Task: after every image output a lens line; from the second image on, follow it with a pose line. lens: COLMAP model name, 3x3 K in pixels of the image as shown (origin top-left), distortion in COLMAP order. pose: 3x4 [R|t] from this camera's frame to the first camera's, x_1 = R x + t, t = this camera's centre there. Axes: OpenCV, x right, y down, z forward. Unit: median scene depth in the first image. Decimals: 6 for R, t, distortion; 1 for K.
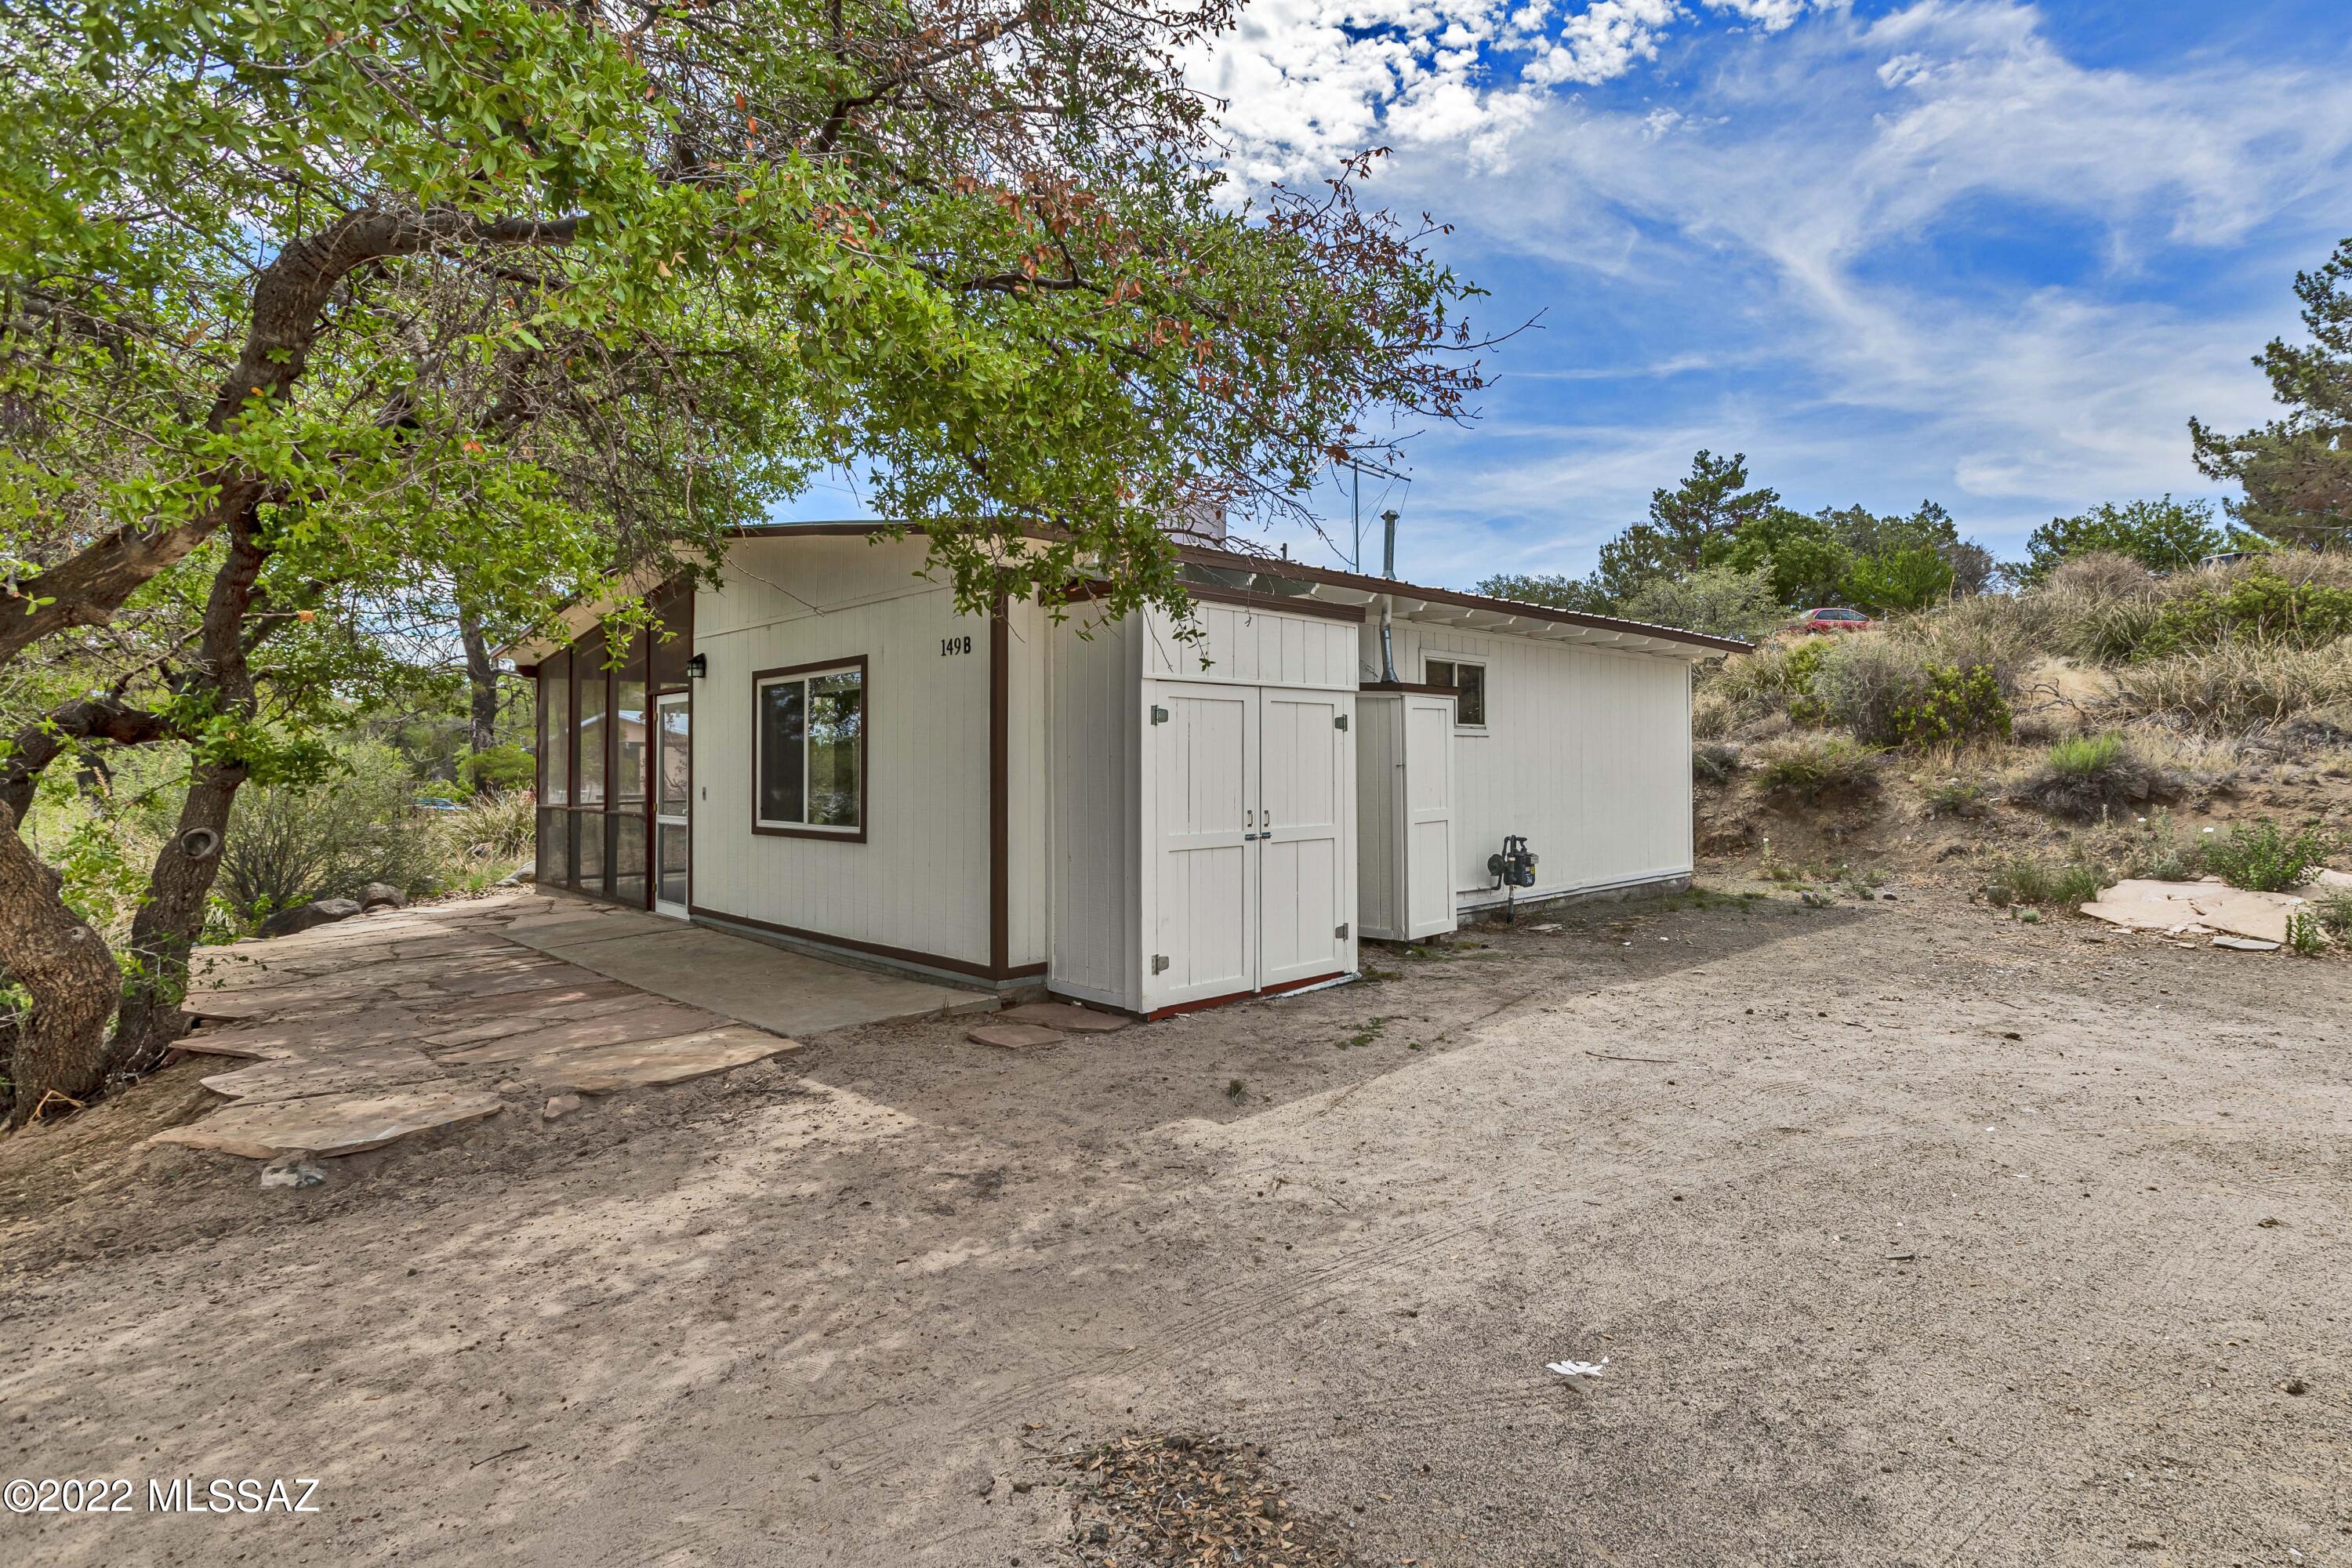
lens RADIAL K [[1045.2, 0, 1181.6], [0, 1045.2, 757.0], [0, 0, 1]] dist [-0.000991, -0.000865]
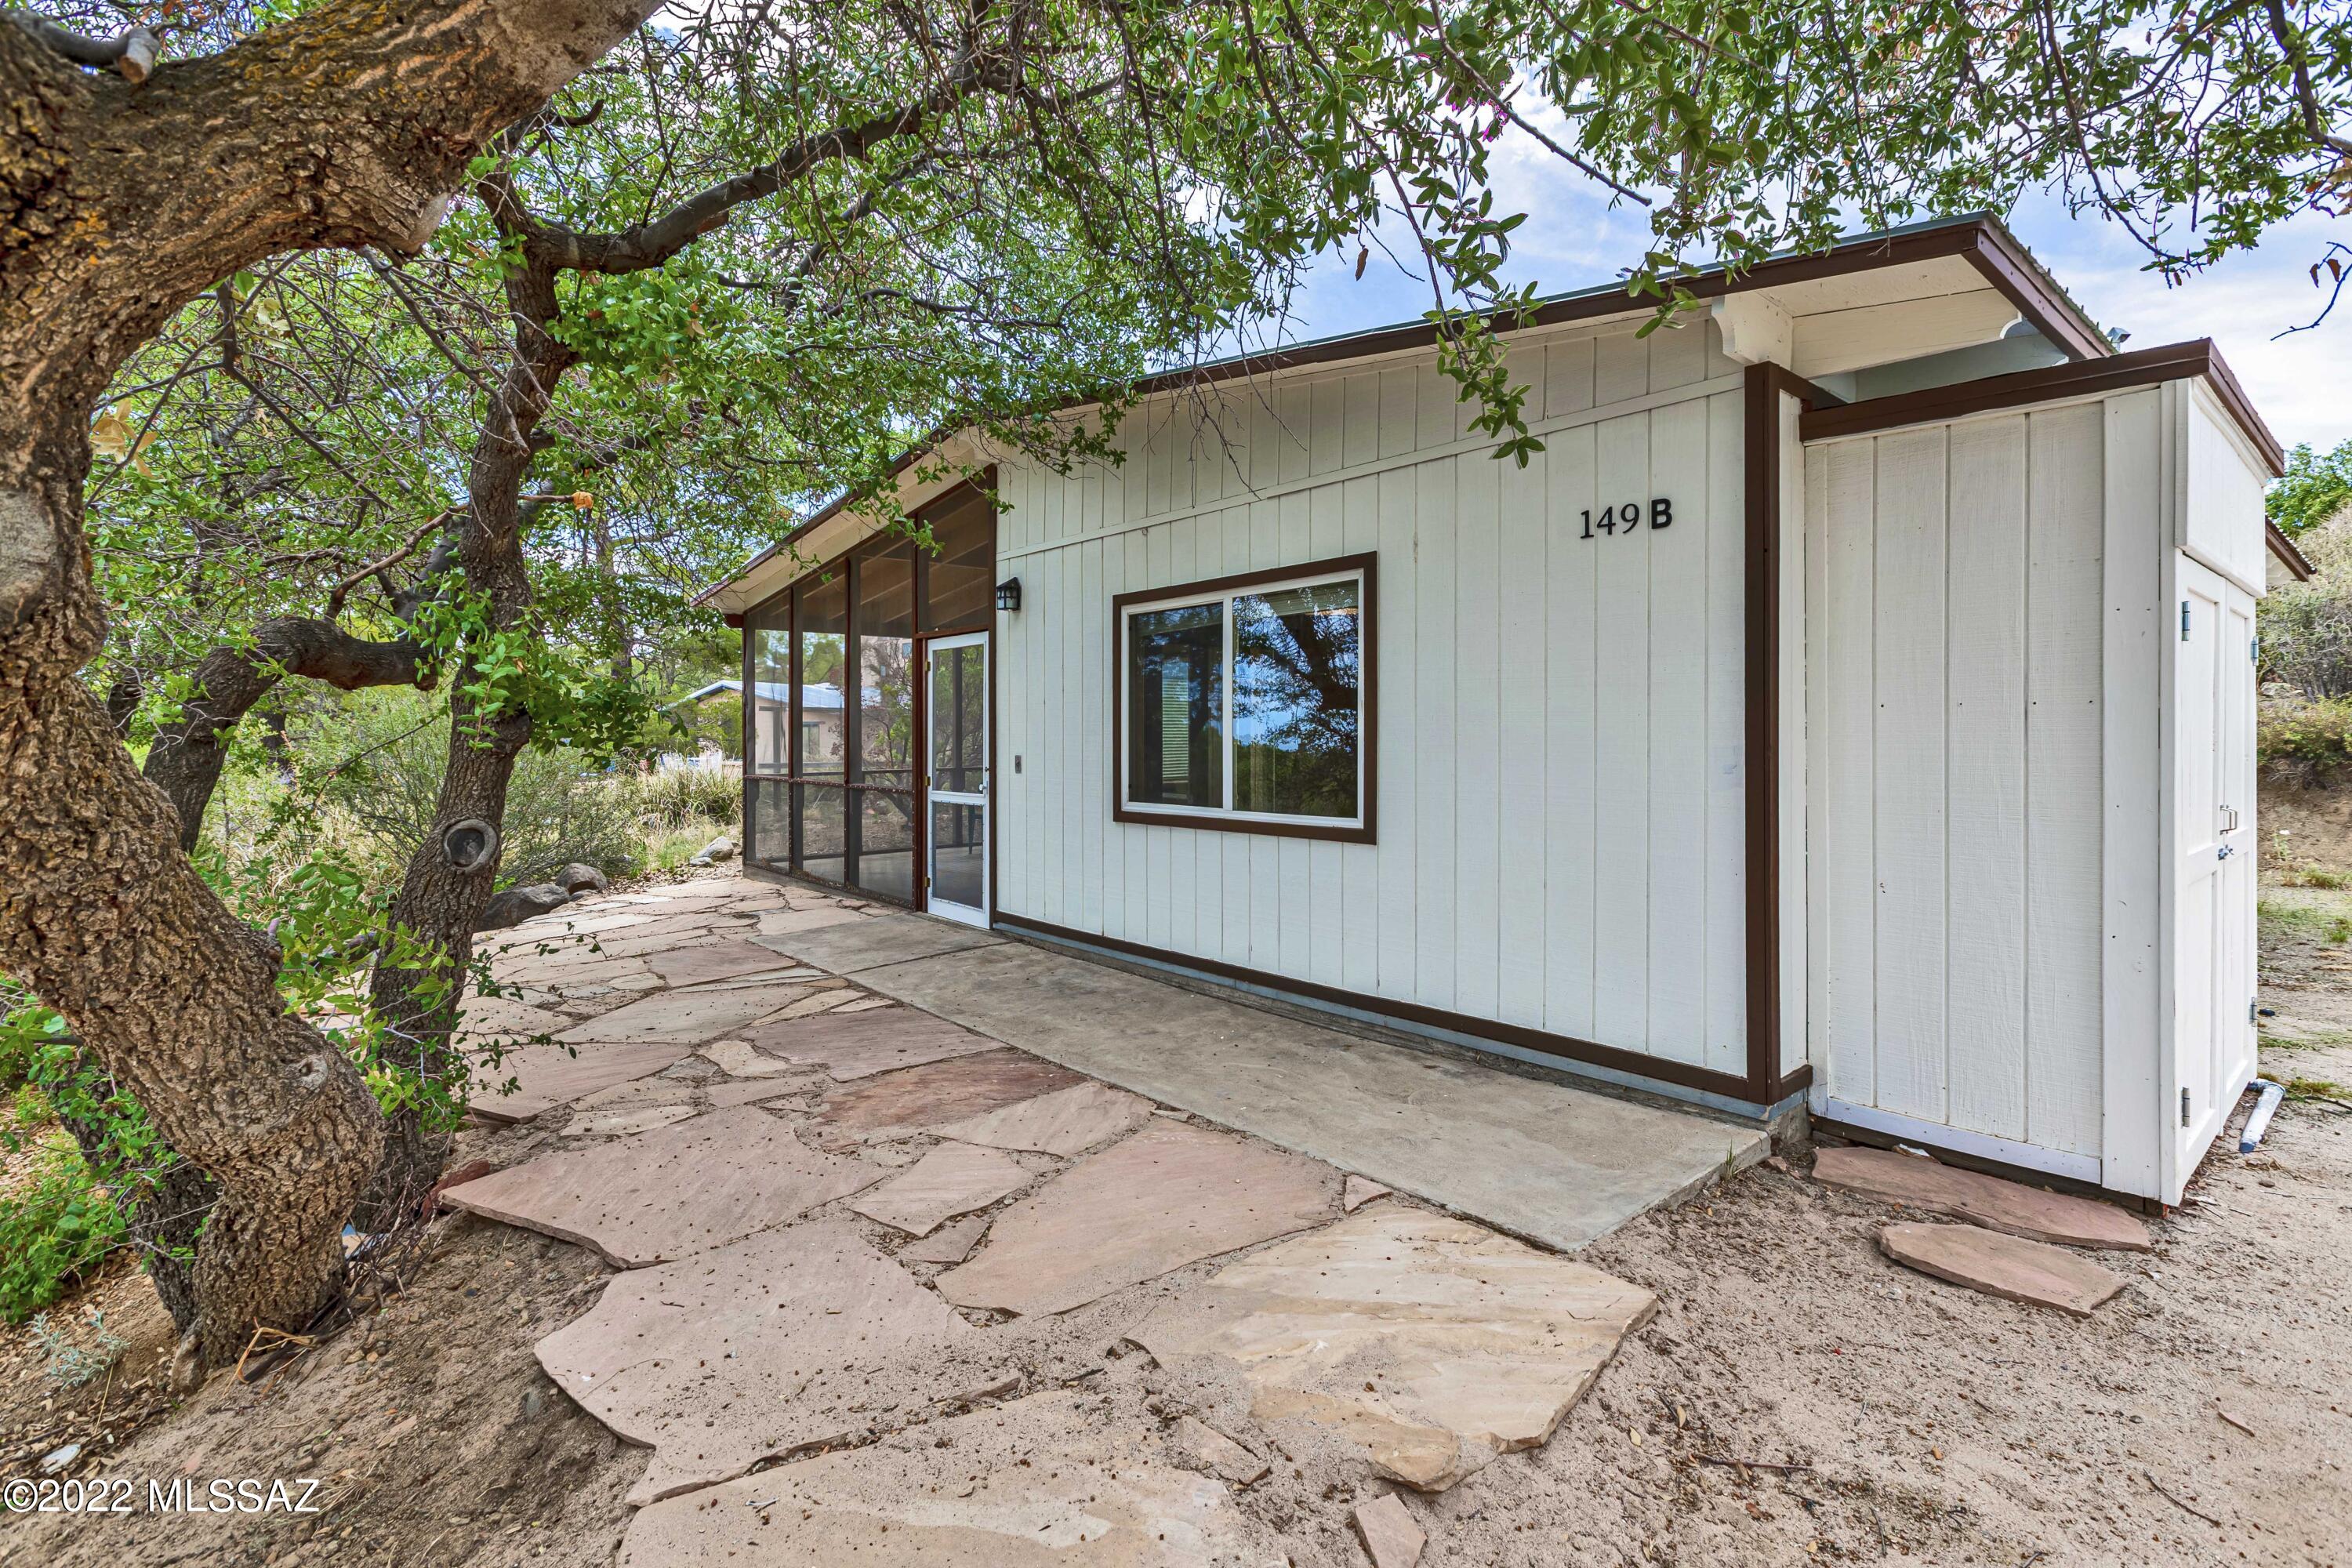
lens RADIAL K [[1075.4, 0, 1159.6], [0, 1075.4, 747.3], [0, 0, 1]] dist [0.000042, -0.000302]
pose [[0.993198, 0.004061, -0.116370, -0.317101], [-0.001742, 0.999798, 0.020022, 0.008513], [0.116428, -0.019683, 0.993004, 0.288297]]
